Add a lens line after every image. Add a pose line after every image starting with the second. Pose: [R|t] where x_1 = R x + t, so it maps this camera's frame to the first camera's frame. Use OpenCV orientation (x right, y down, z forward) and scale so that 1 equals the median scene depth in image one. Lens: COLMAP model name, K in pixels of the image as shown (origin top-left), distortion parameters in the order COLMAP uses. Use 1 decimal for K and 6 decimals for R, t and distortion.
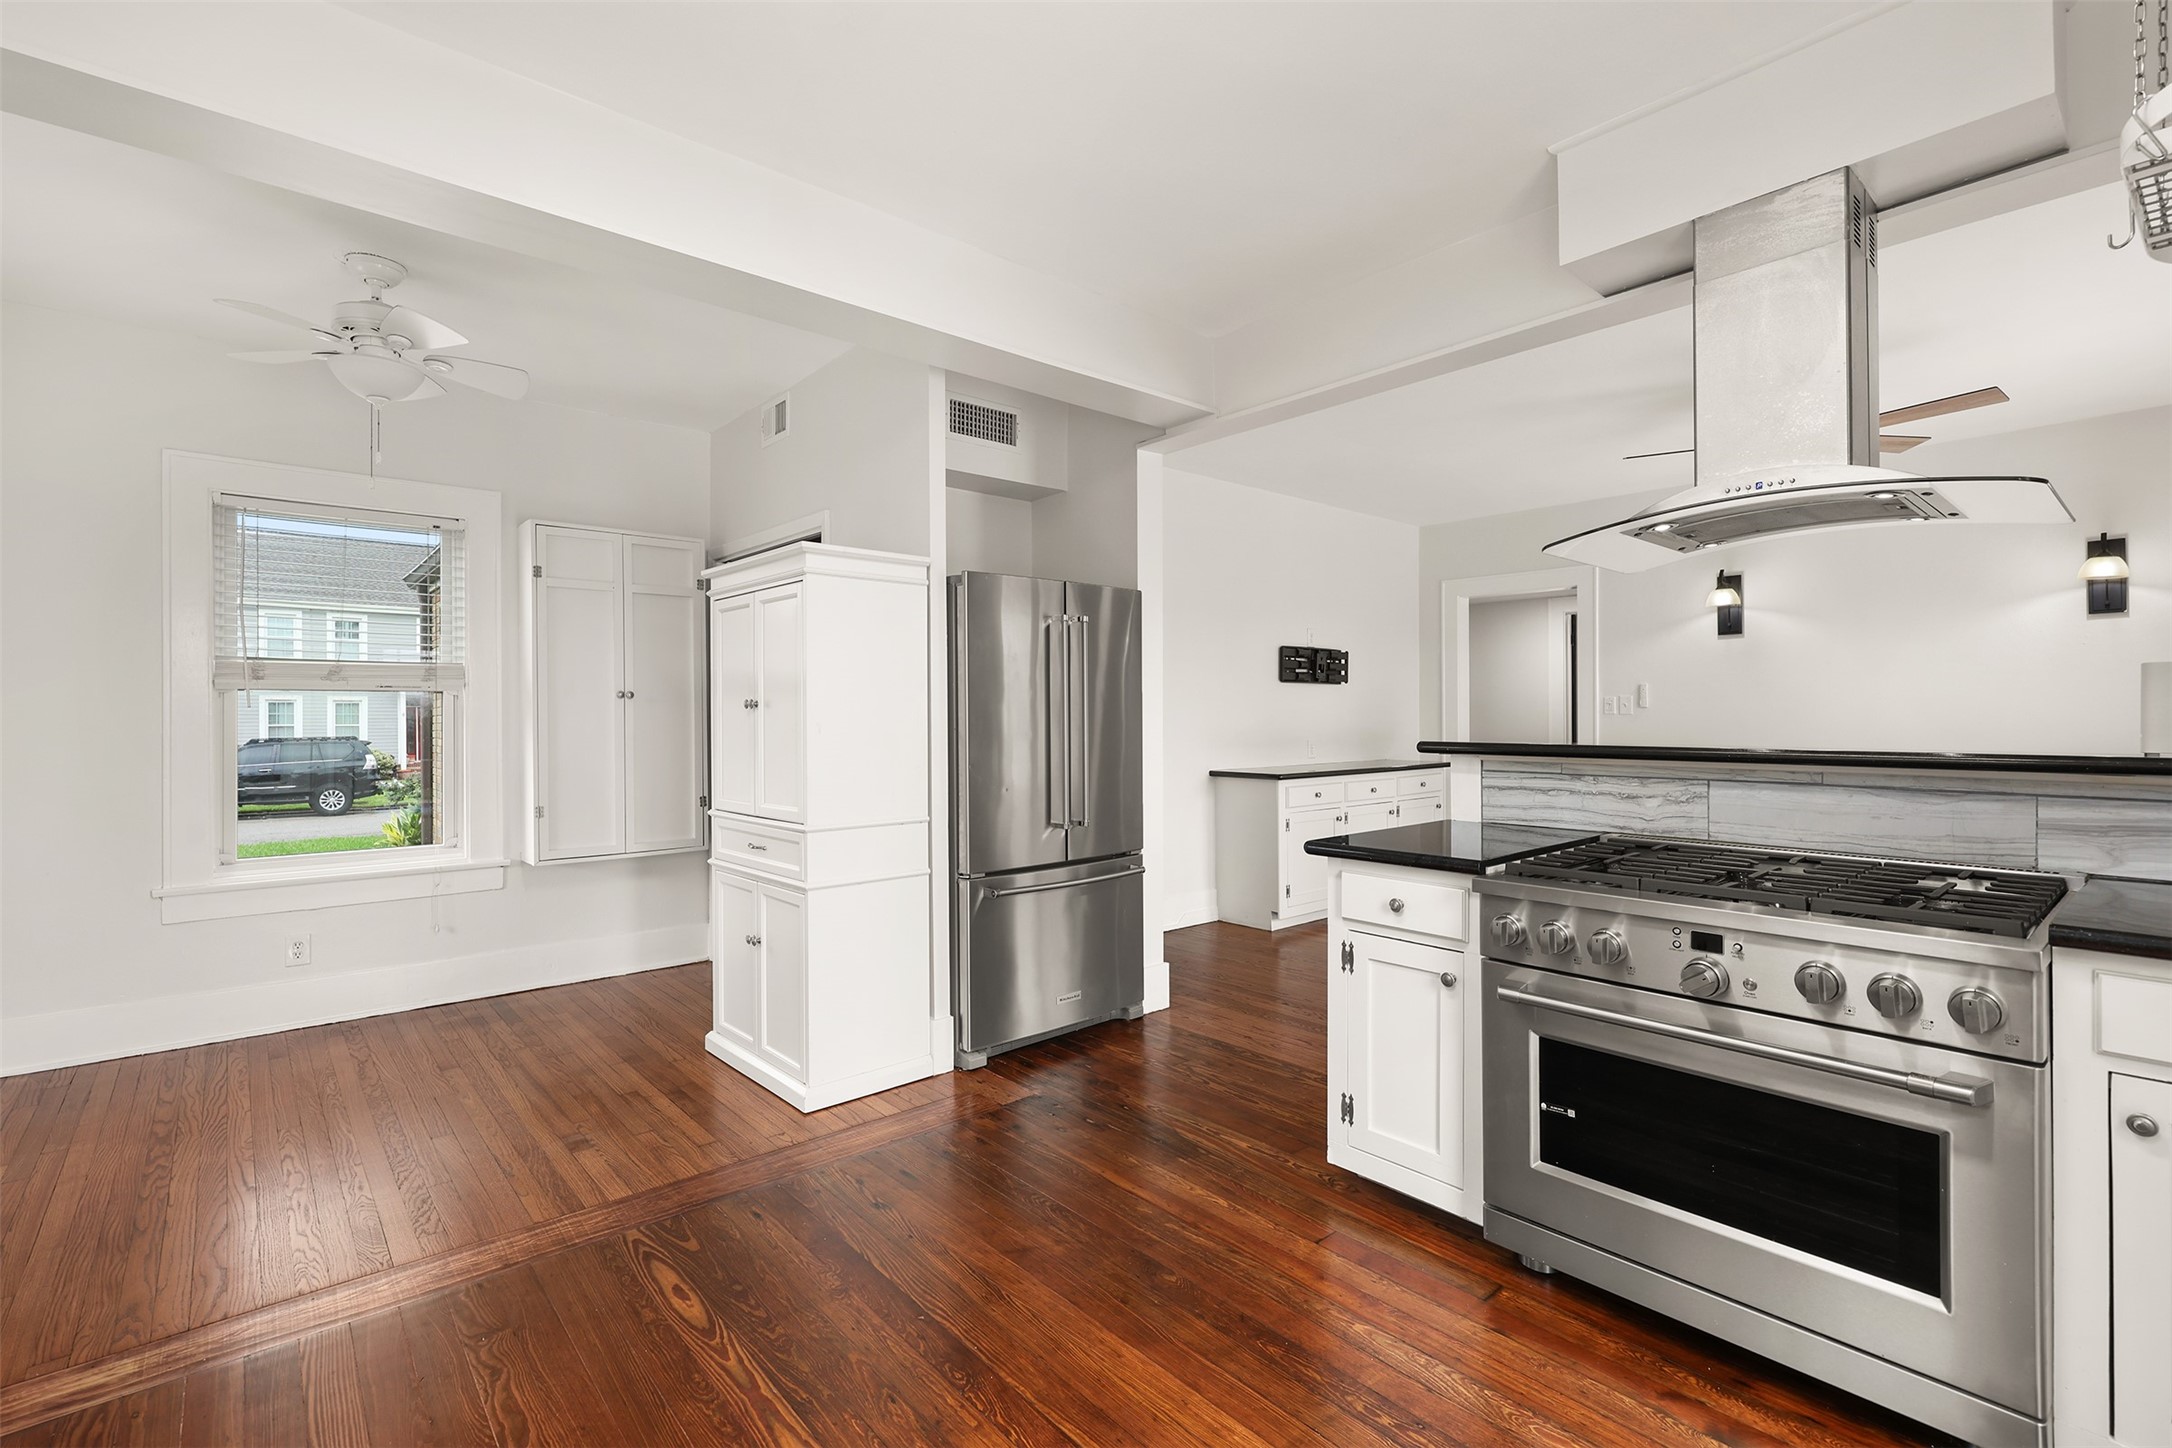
lens RADIAL K [[963.2, 0, 1116.9], [0, 963.2, 727.6], [0, 0, 1]] dist [0.000250, -0.000049]
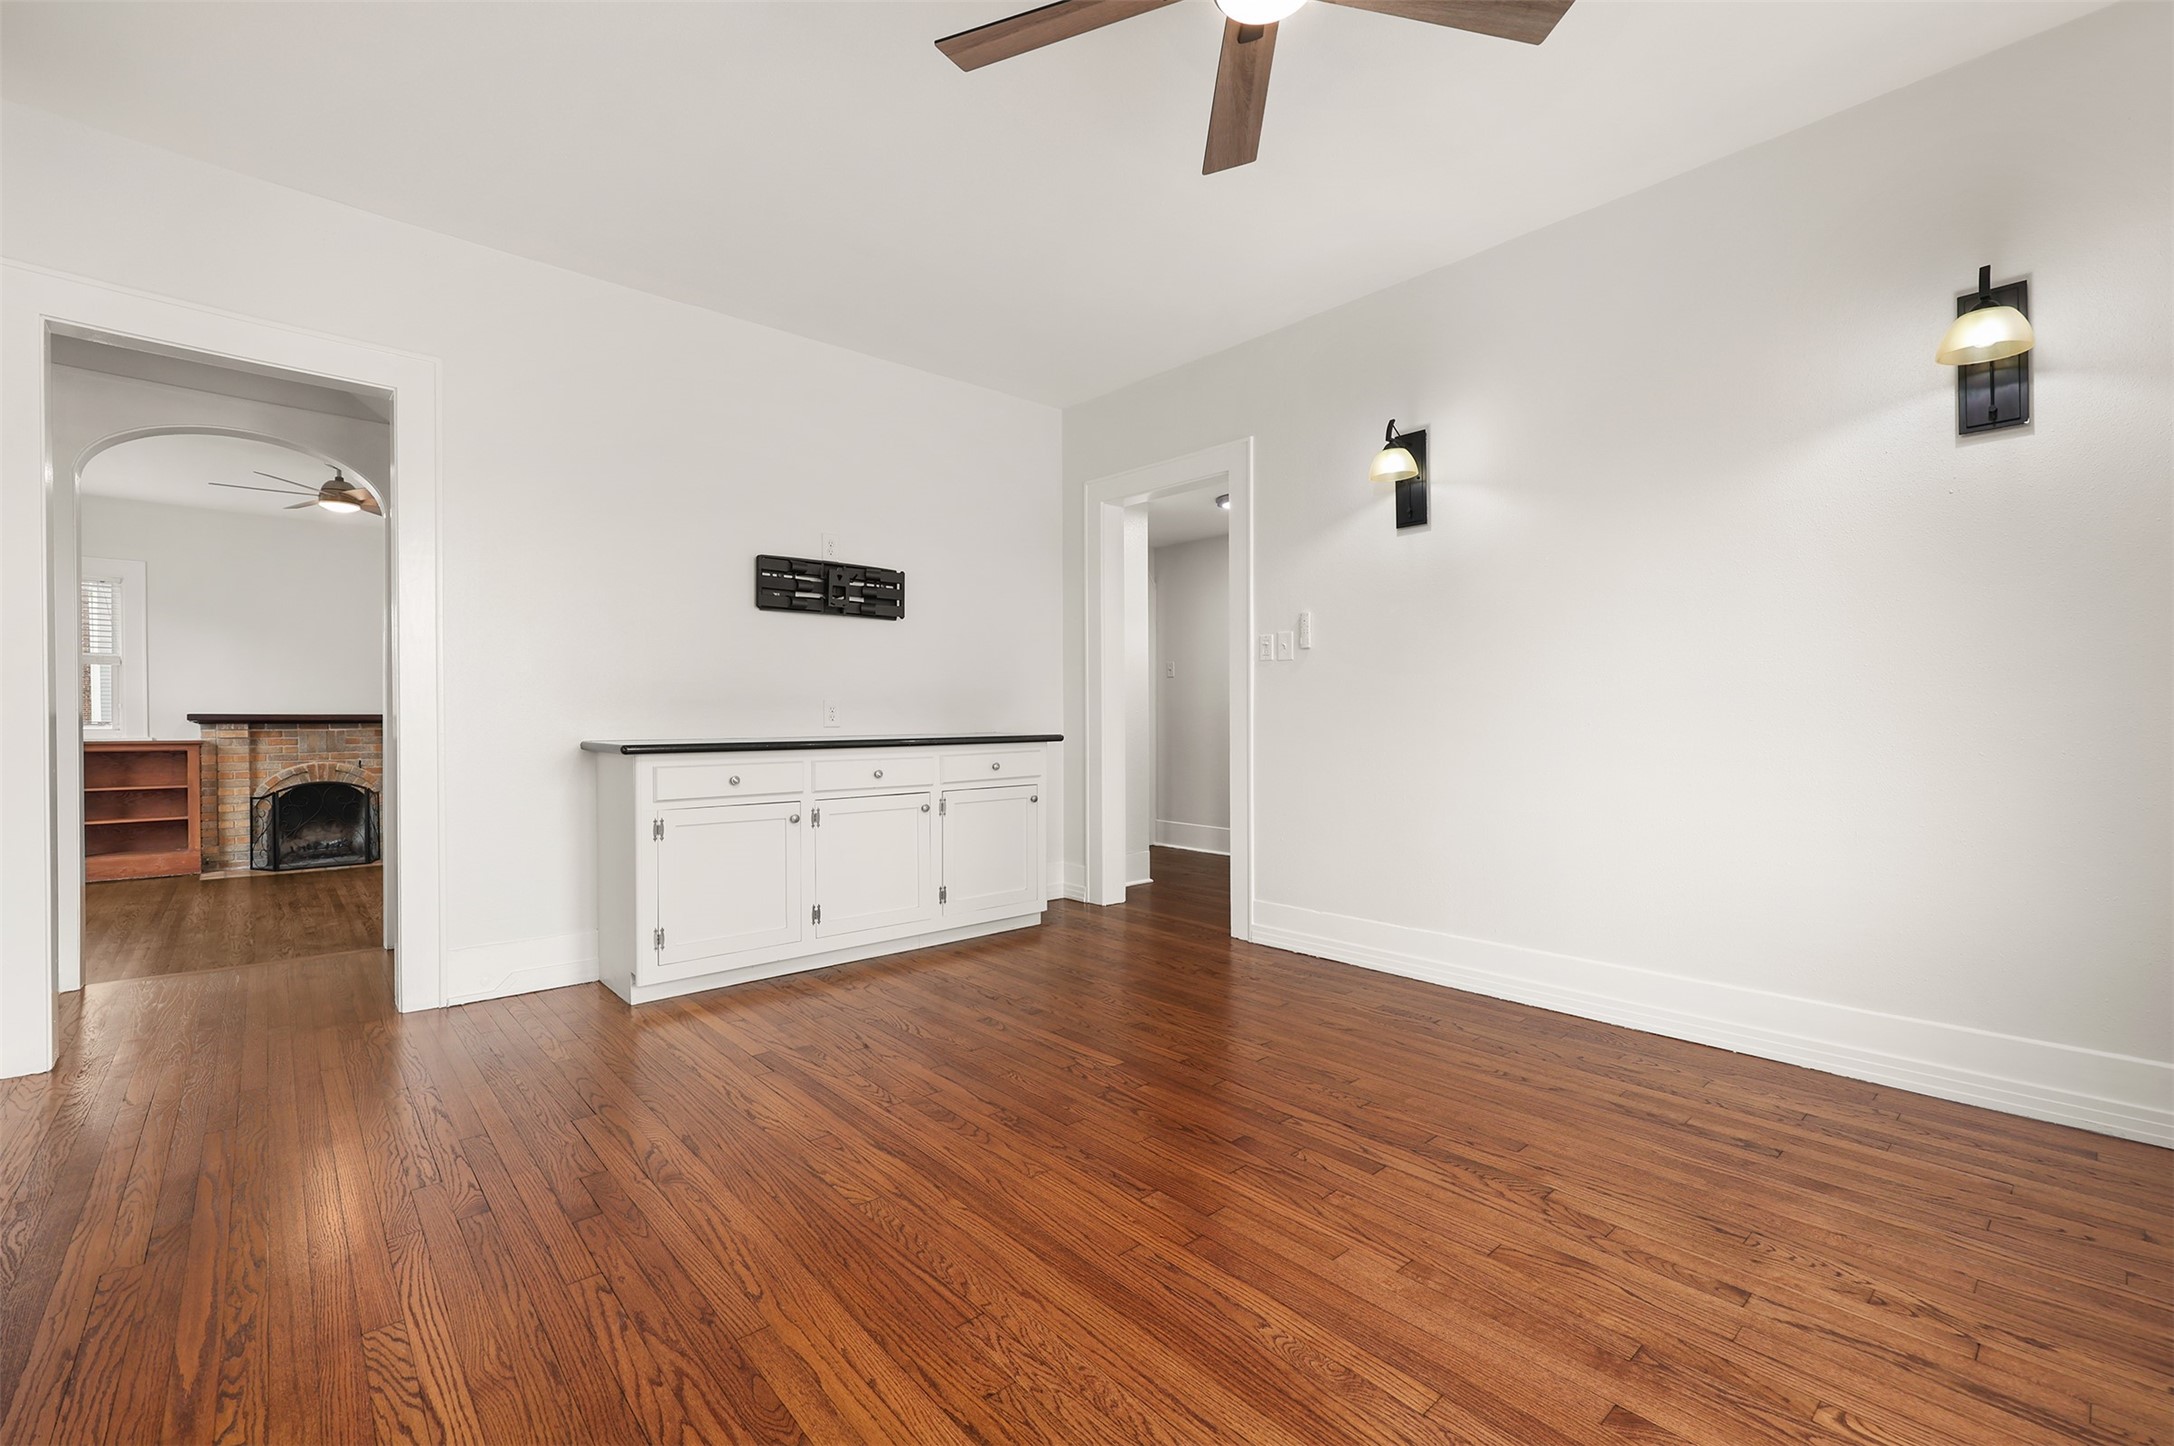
lens RADIAL K [[925.0, 0, 1094.0], [0, 925.0, 718.6], [0, 0, 1]] dist [0.003540, -0.000183]
pose [[0.999997, -0.001541, -0.002128, 0.679268], [0.001527, 0.999977, -0.006615, 0.053146], [0.002138, 0.006612, 0.999976, 0.623676]]
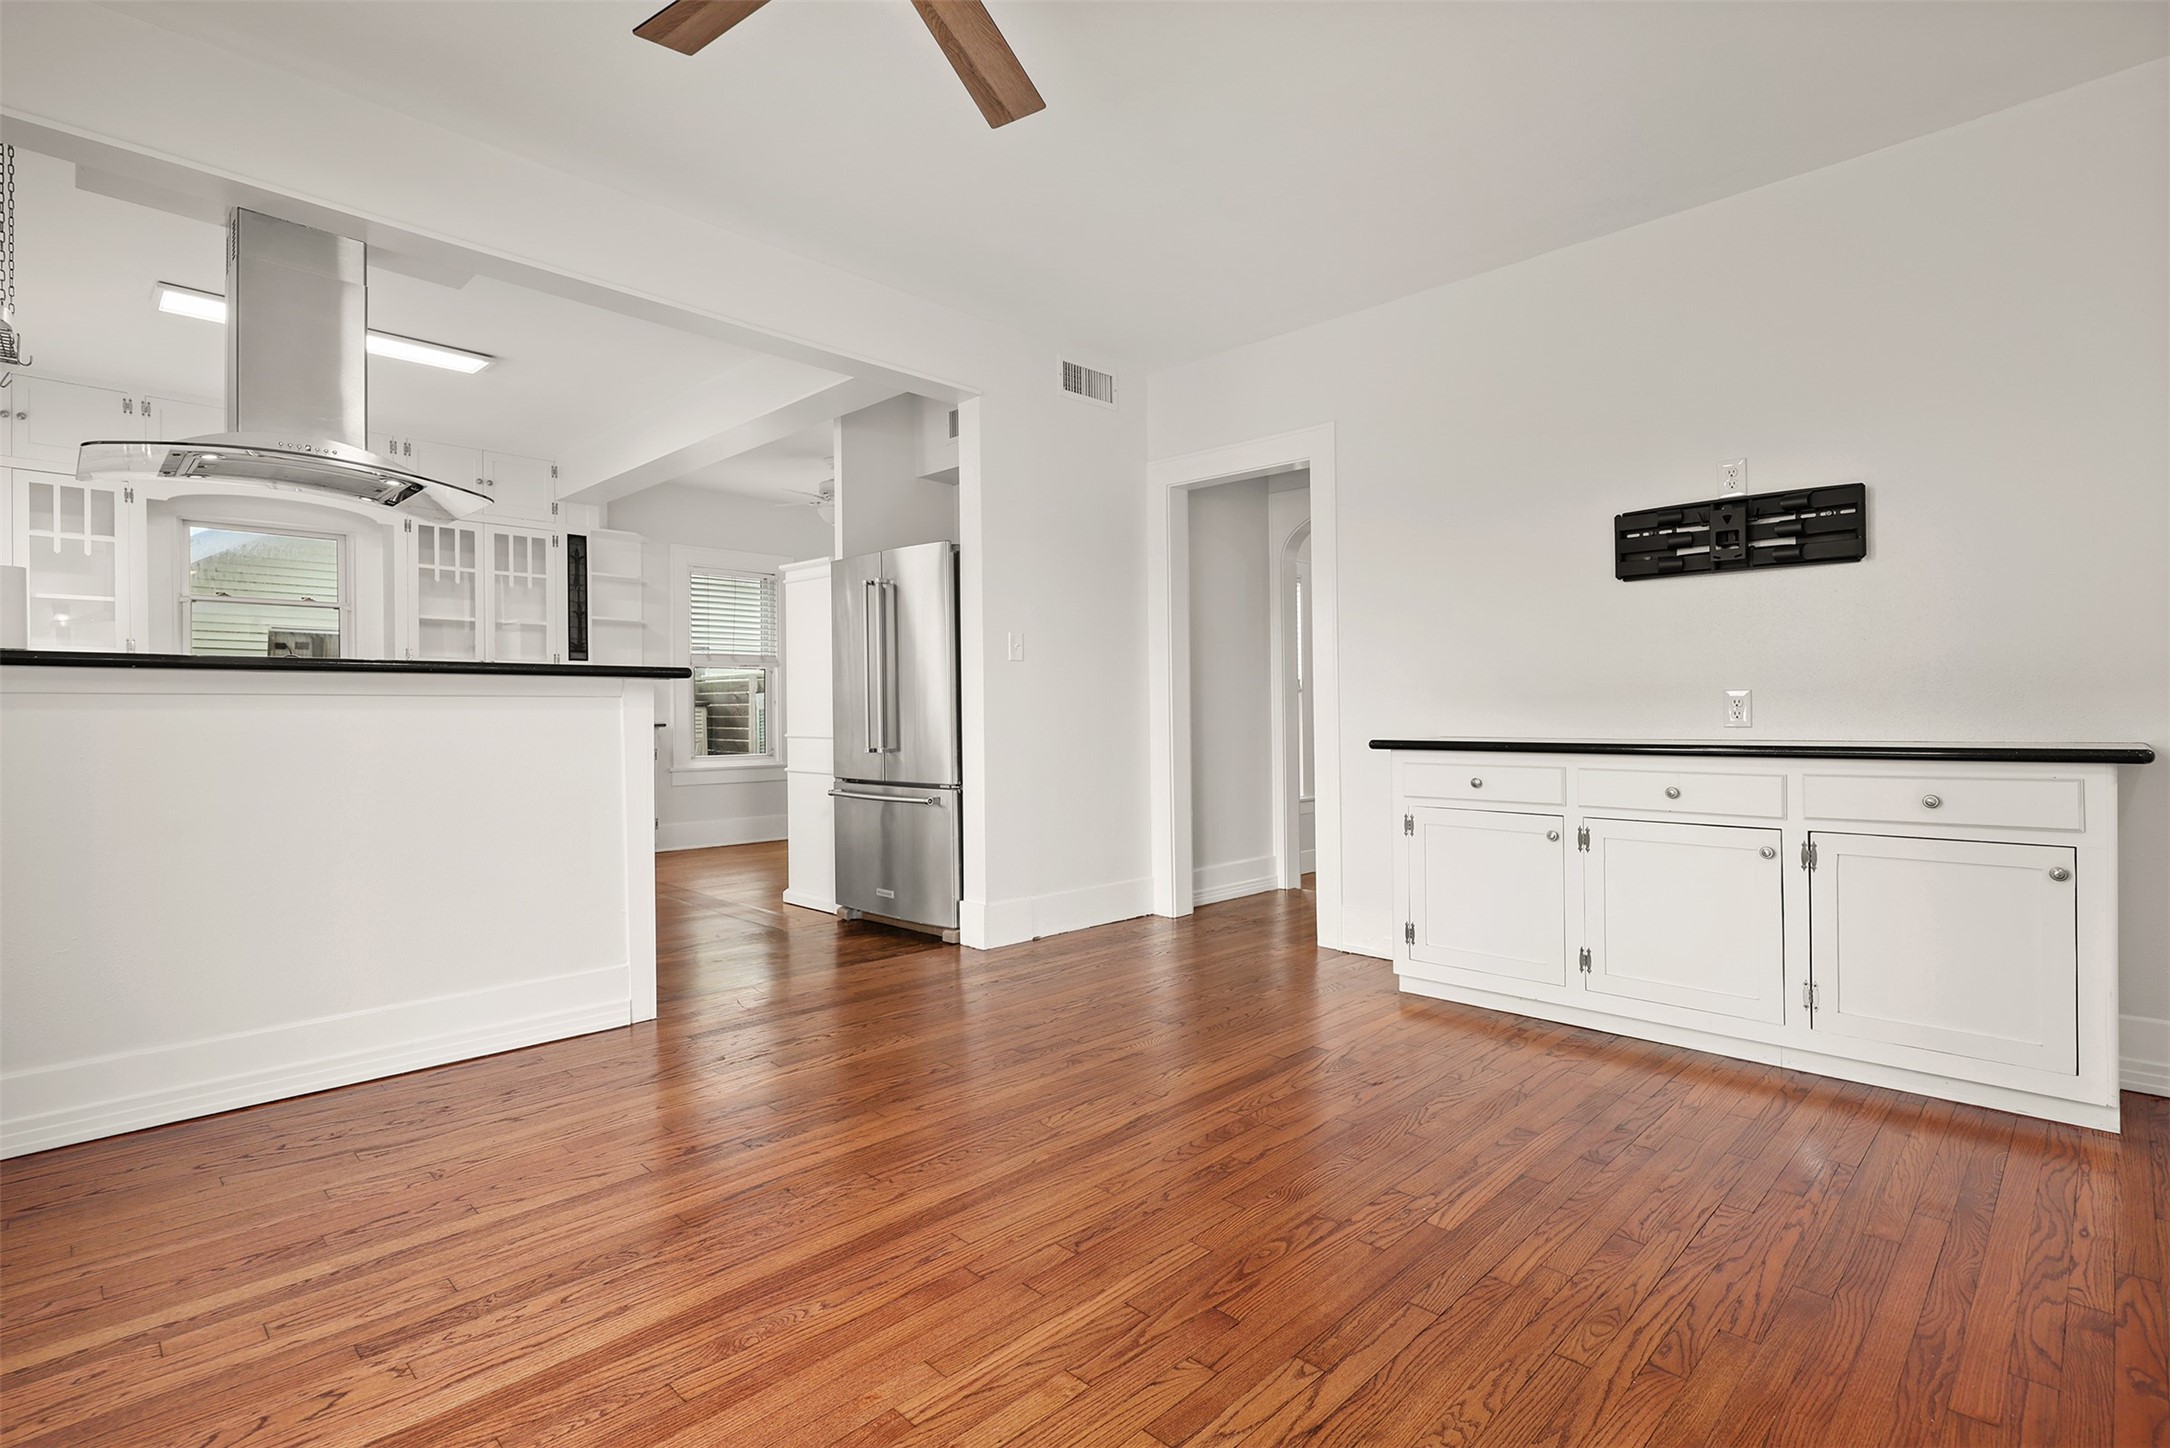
lens RADIAL K [[1065.4, 0, 1105.5], [0, 1065.4, 726.0], [0, 0, 1]] dist [0.002285, 0.000376]
pose [[0.059471, 0.012502, -0.998152, 1.256482], [-0.011037, 0.999869, 0.011866, 0.049393], [0.998169, 0.010310, 0.059601, 1.146927]]
